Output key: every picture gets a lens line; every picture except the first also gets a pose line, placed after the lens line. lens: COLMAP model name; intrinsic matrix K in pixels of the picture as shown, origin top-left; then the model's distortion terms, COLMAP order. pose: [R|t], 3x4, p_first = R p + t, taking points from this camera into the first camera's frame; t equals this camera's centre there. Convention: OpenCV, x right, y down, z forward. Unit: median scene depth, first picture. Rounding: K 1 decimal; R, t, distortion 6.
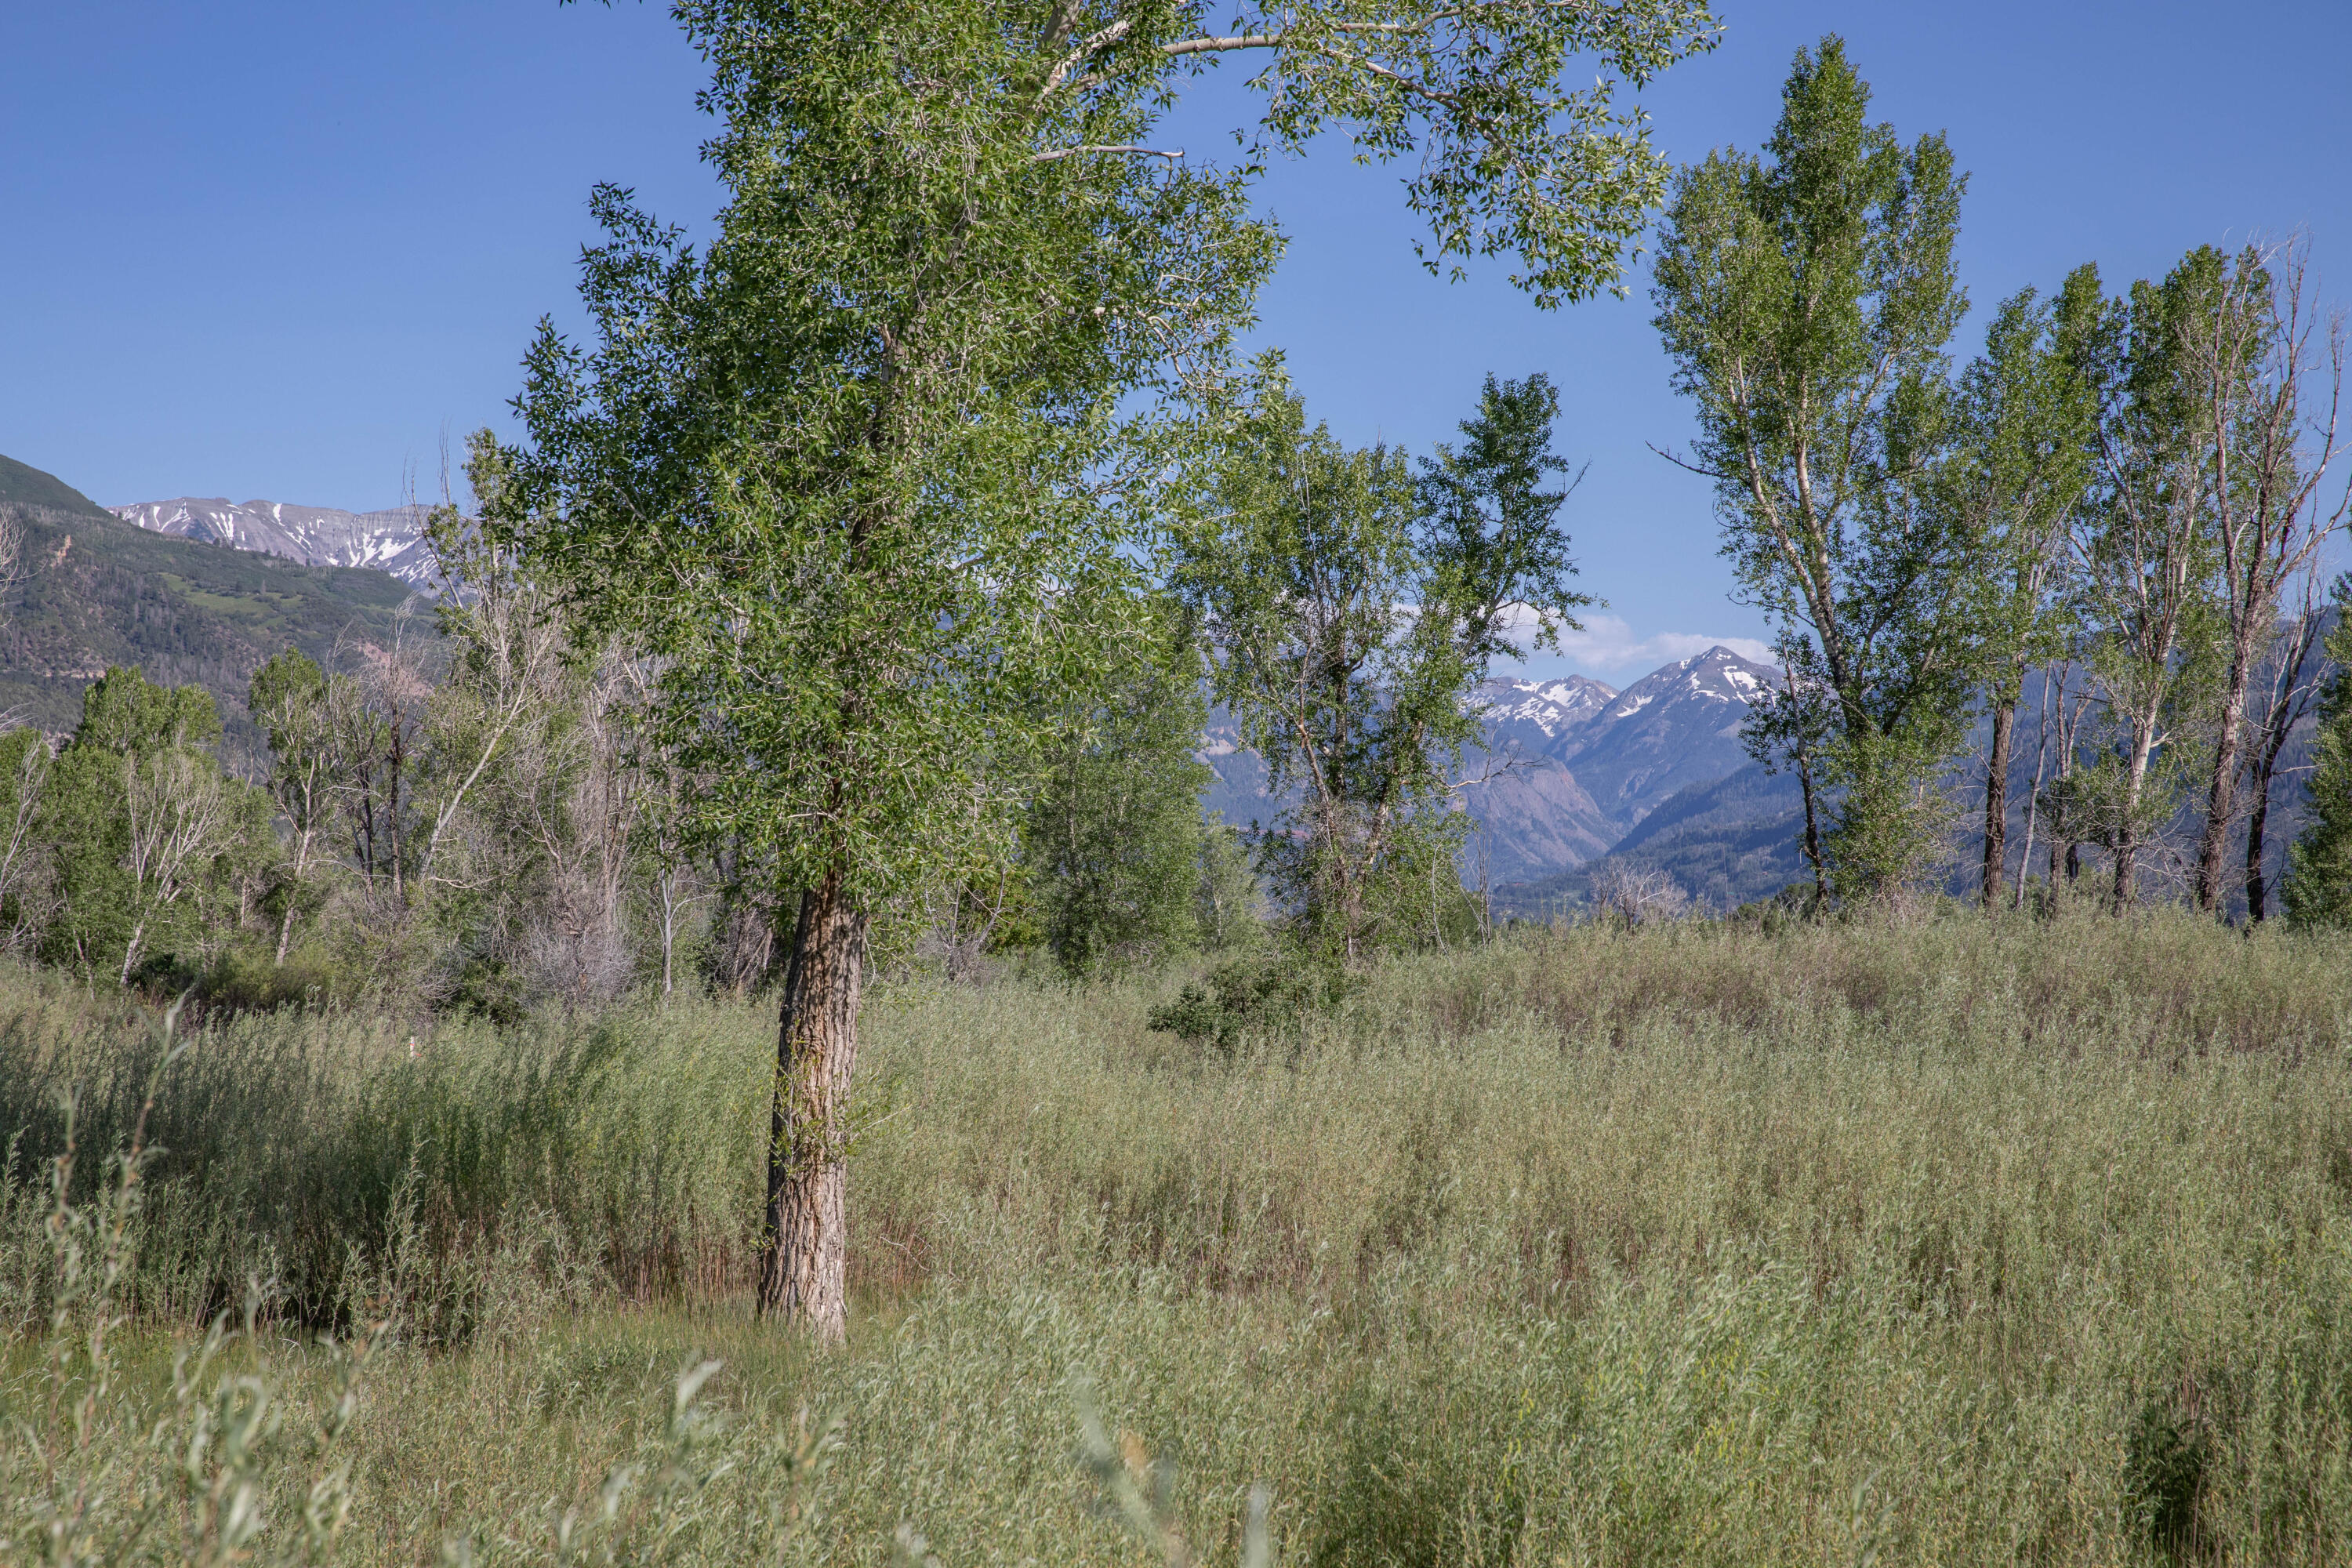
lens RADIAL K [[4451.2, 0, 1160.6], [0, 4451.2, 798.5], [0, 0, 1]] dist [0.228447, 0.000000]
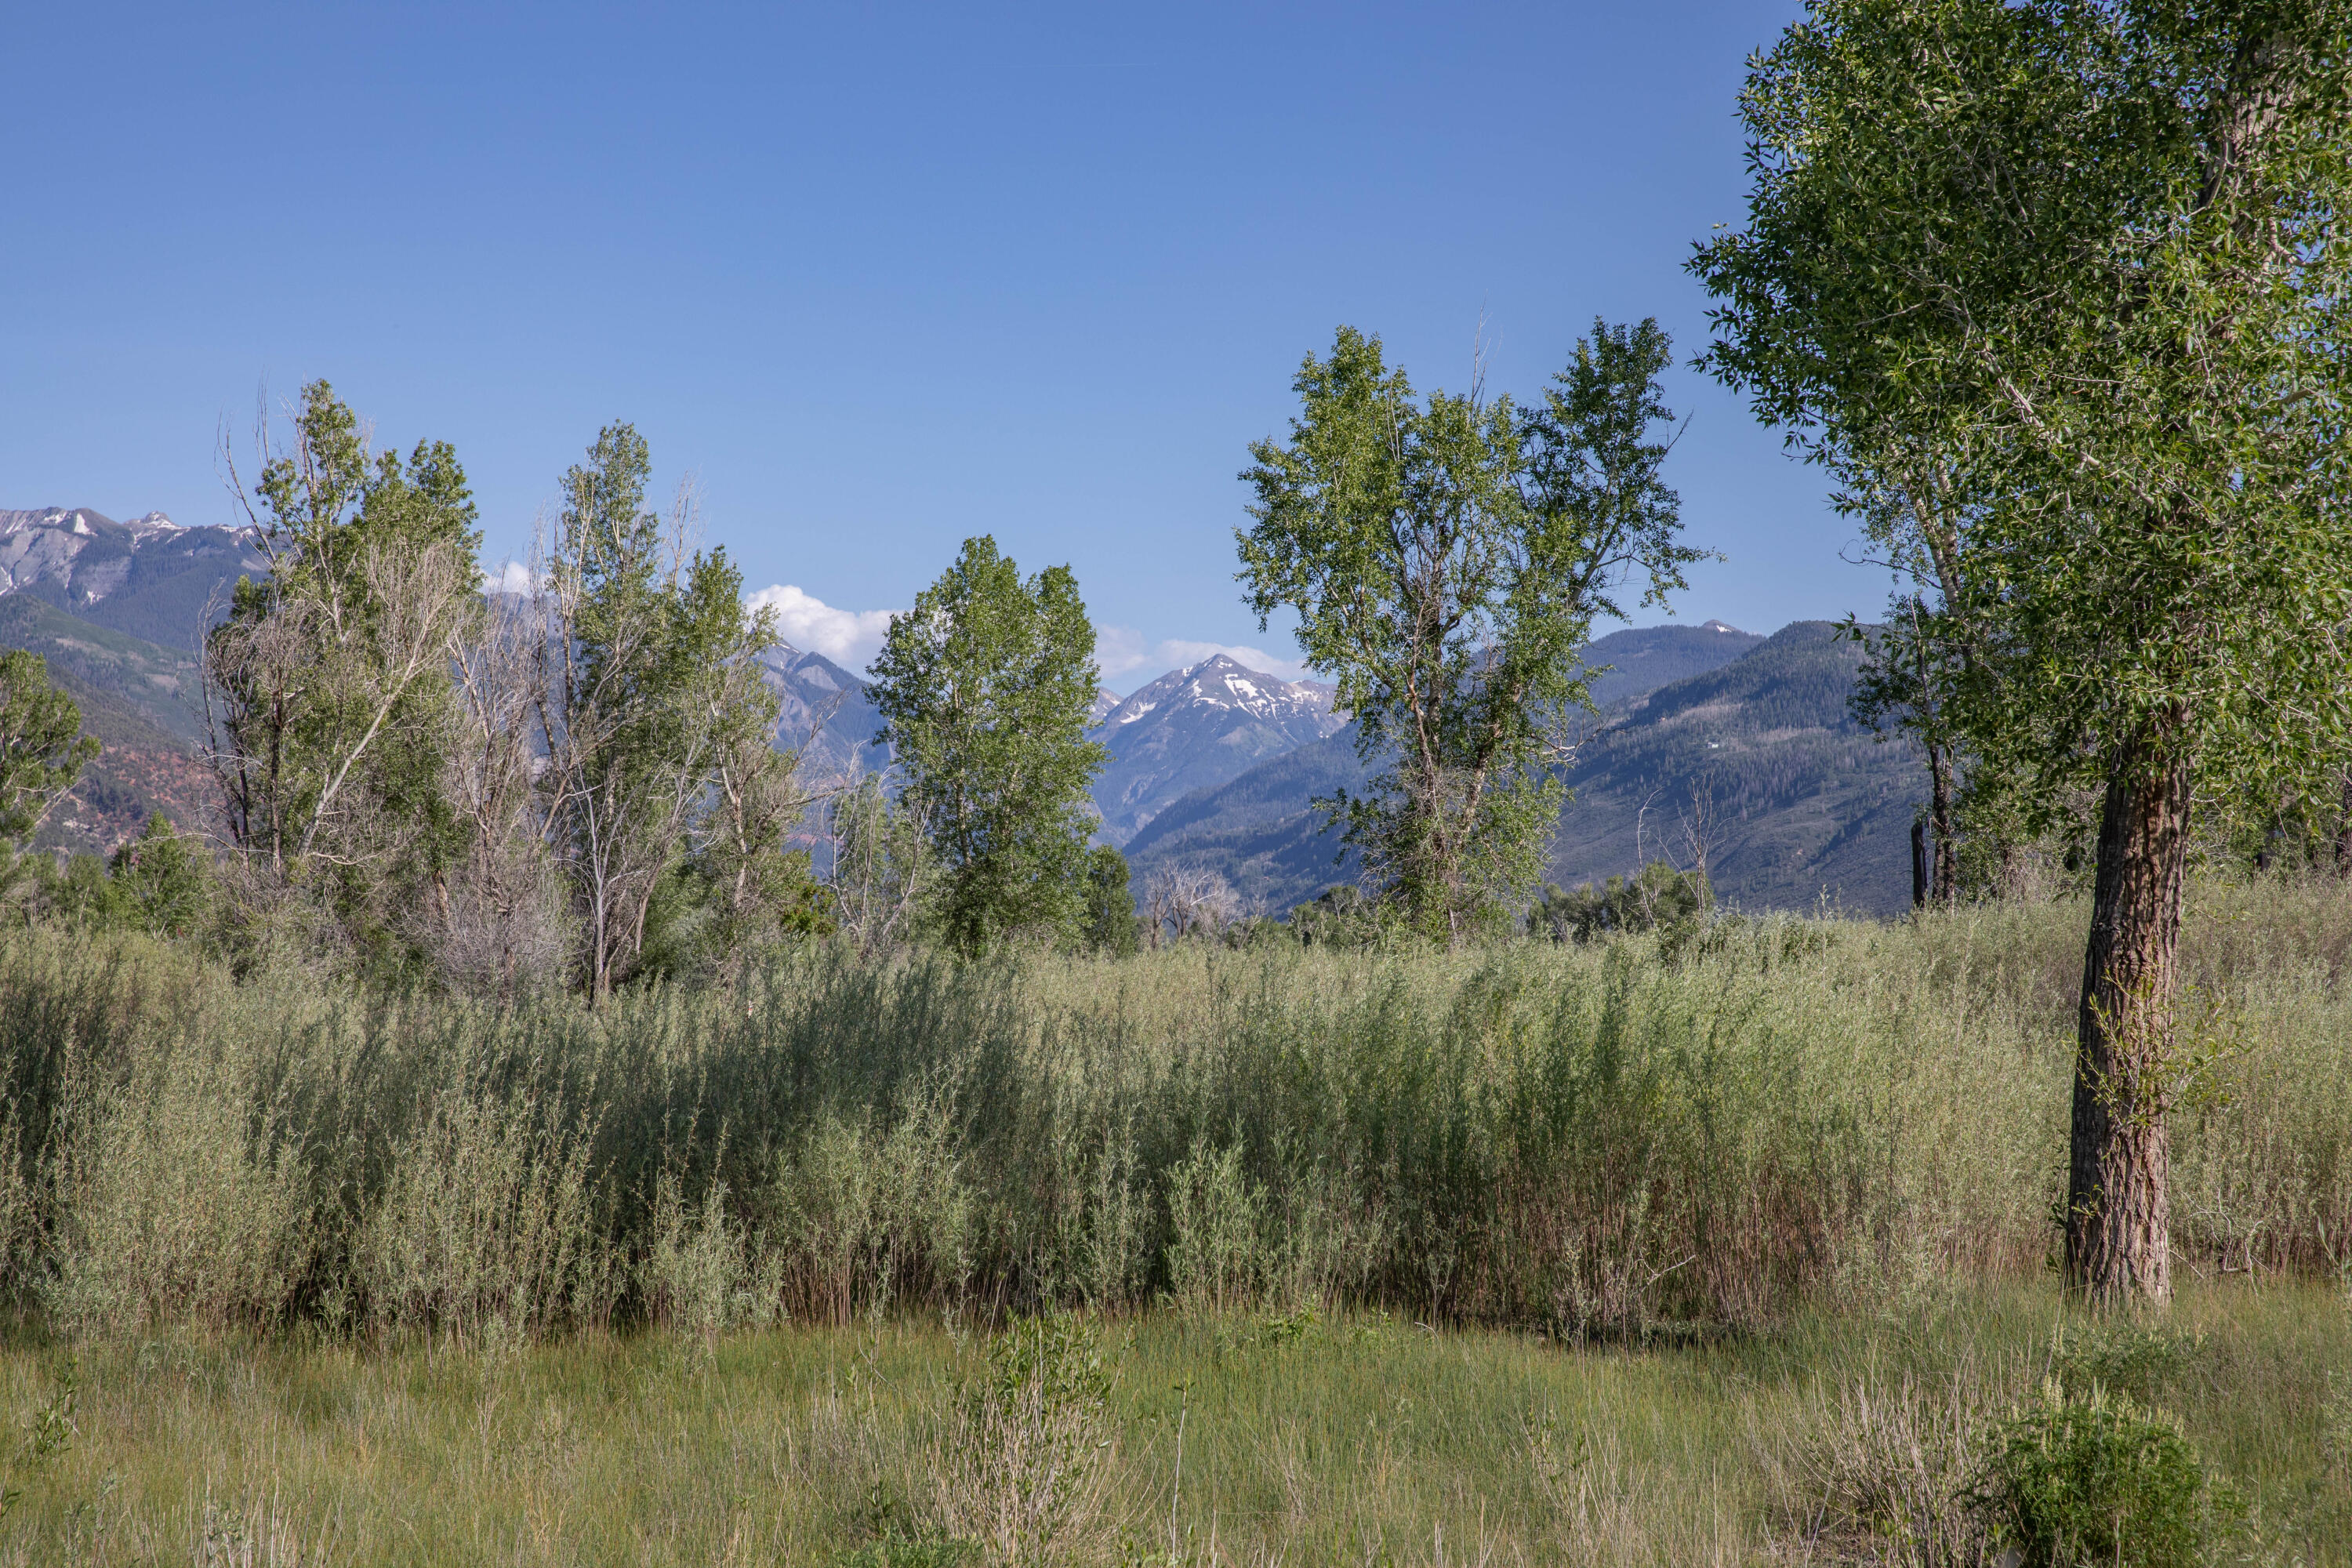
lens RADIAL K [[4451.2, 0, 1167.4], [0, 4451.2, 772.1], [0, 0, 1]] dist [0.228447, 0.000000]
pose [[0.993667, 0.006139, 0.112198, -0.122685], [-0.005358, 0.999959, -0.007267, 0.008869], [-0.112238, 0.006620, 0.993659, 0.066268]]
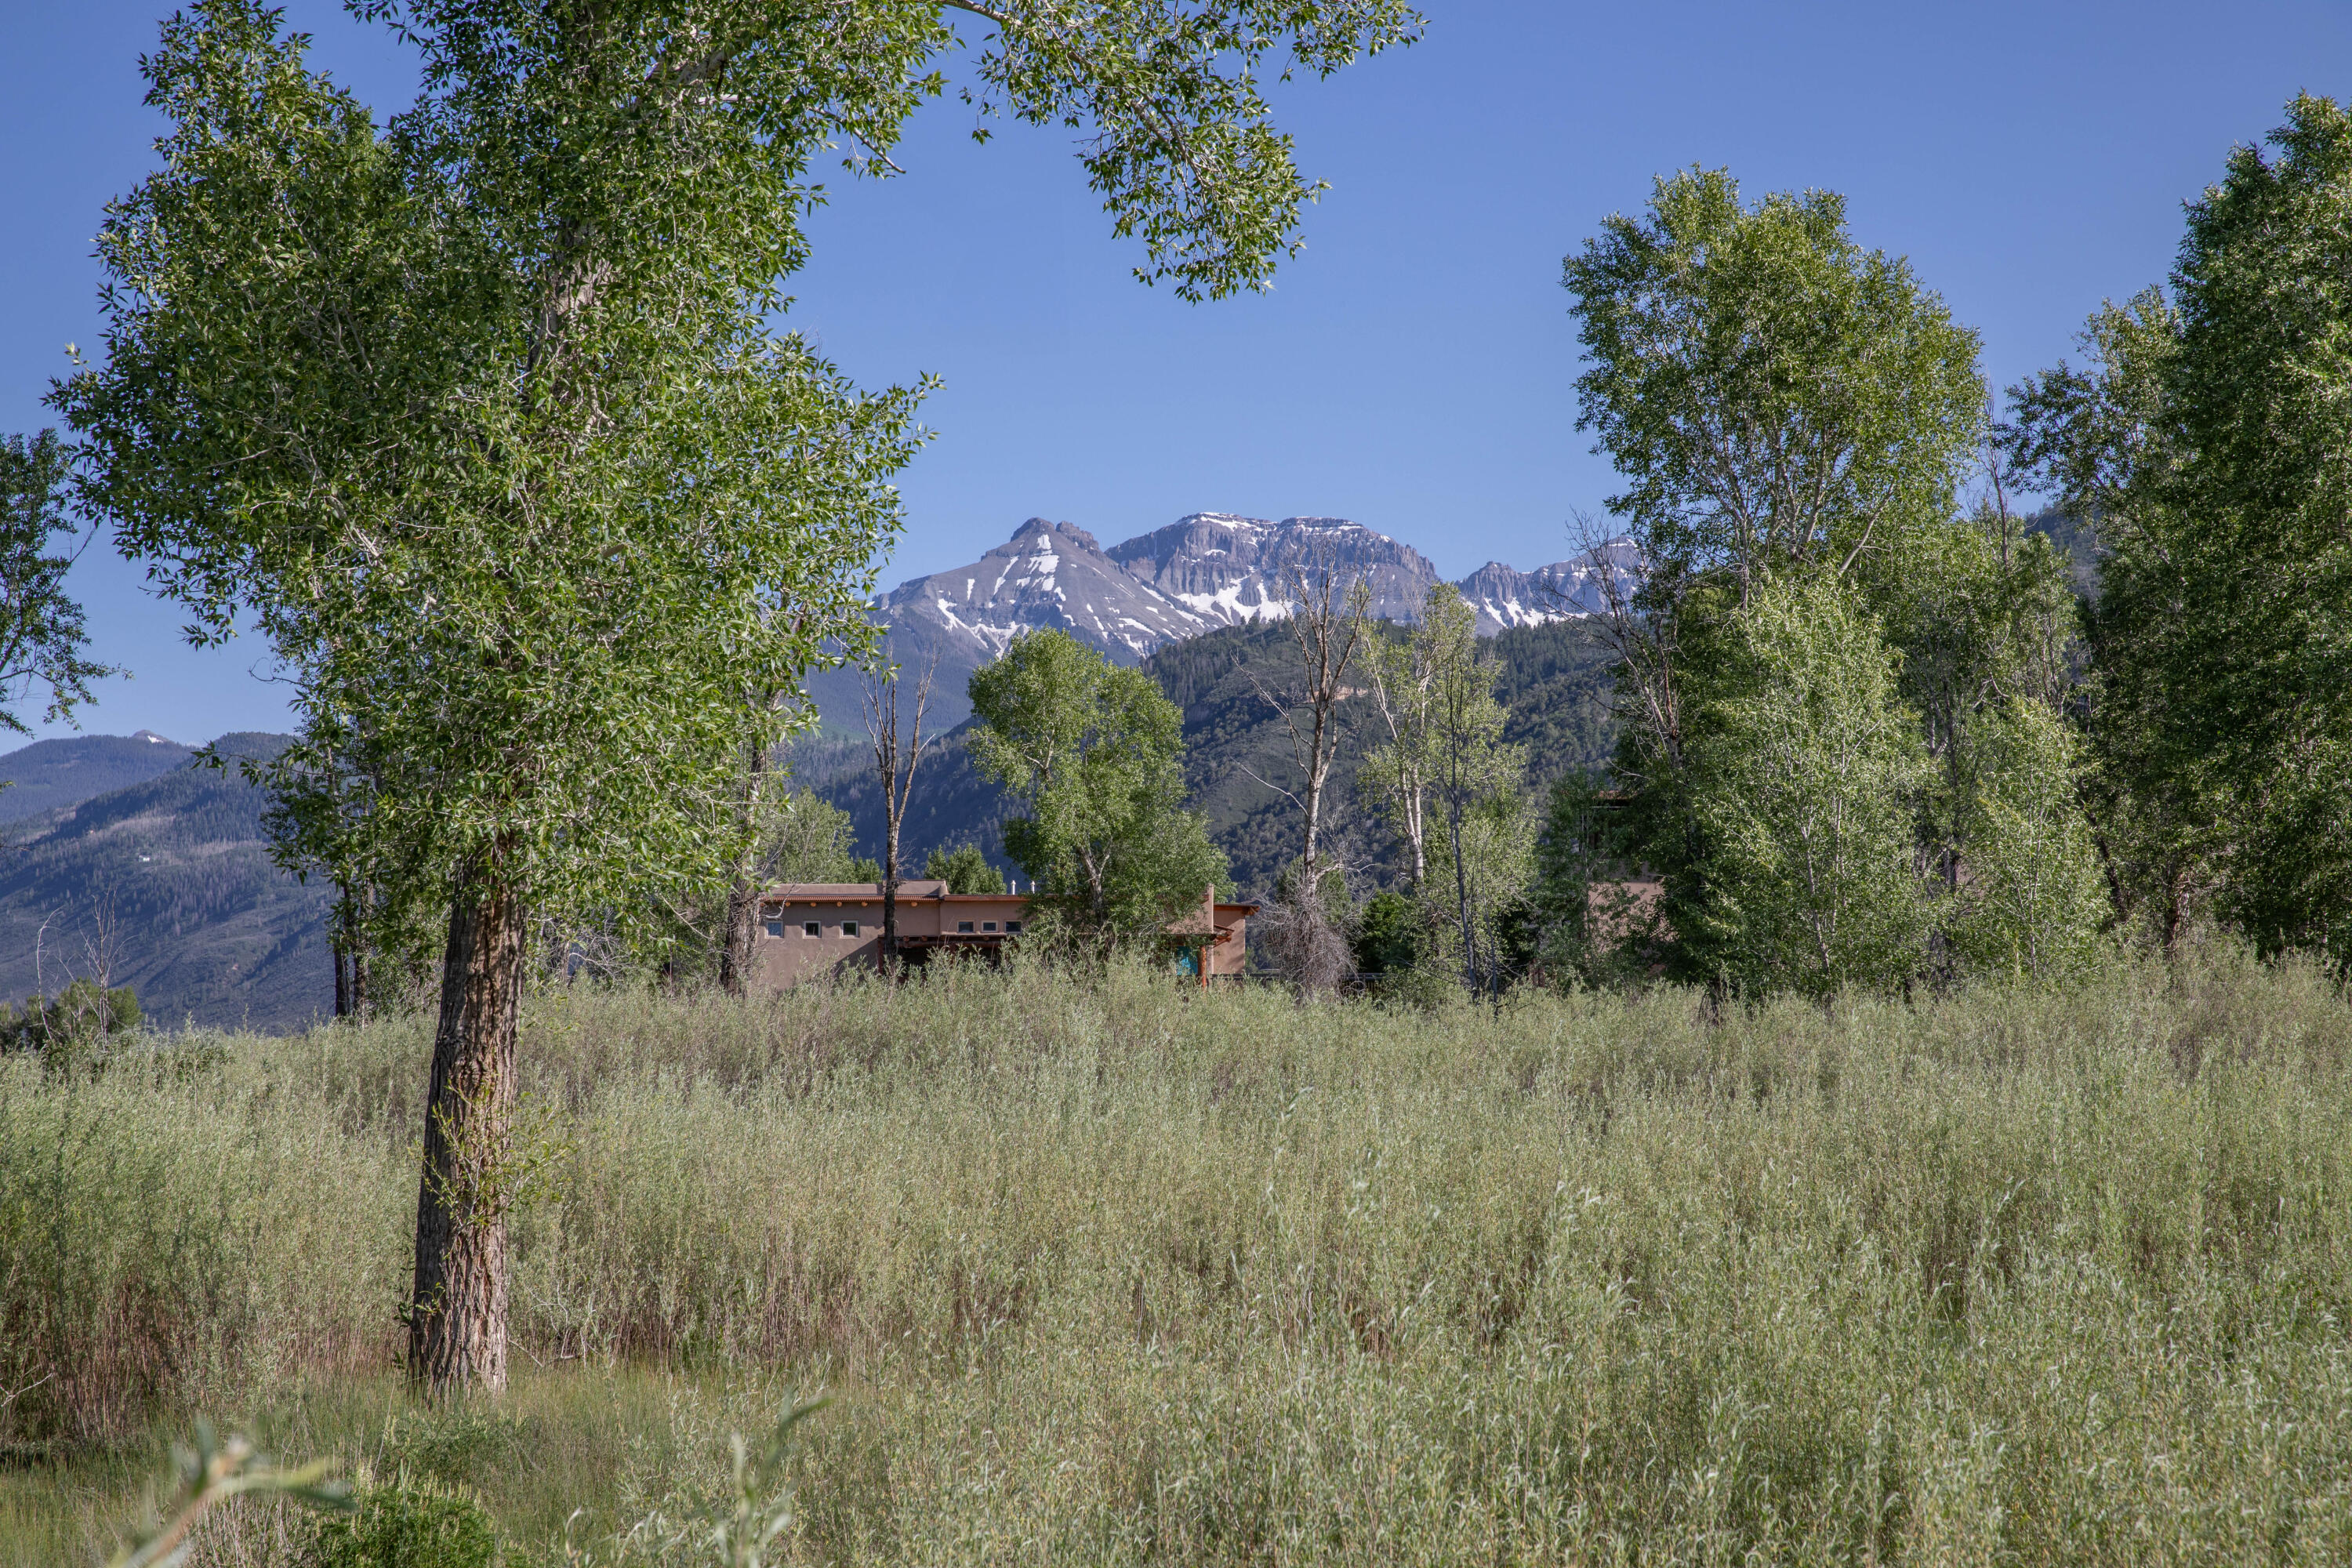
lens RADIAL K [[4451.2, 0, 1168.6], [0, 4451.2, 784.6], [0, 0, 1]] dist [0.228447, 0.000000]
pose [[0.897163, 0.010050, 0.441585, -0.121651], [0.003470, 0.999550, -0.029798, 0.008268], [-0.441686, 0.028266, 0.896724, 0.049533]]
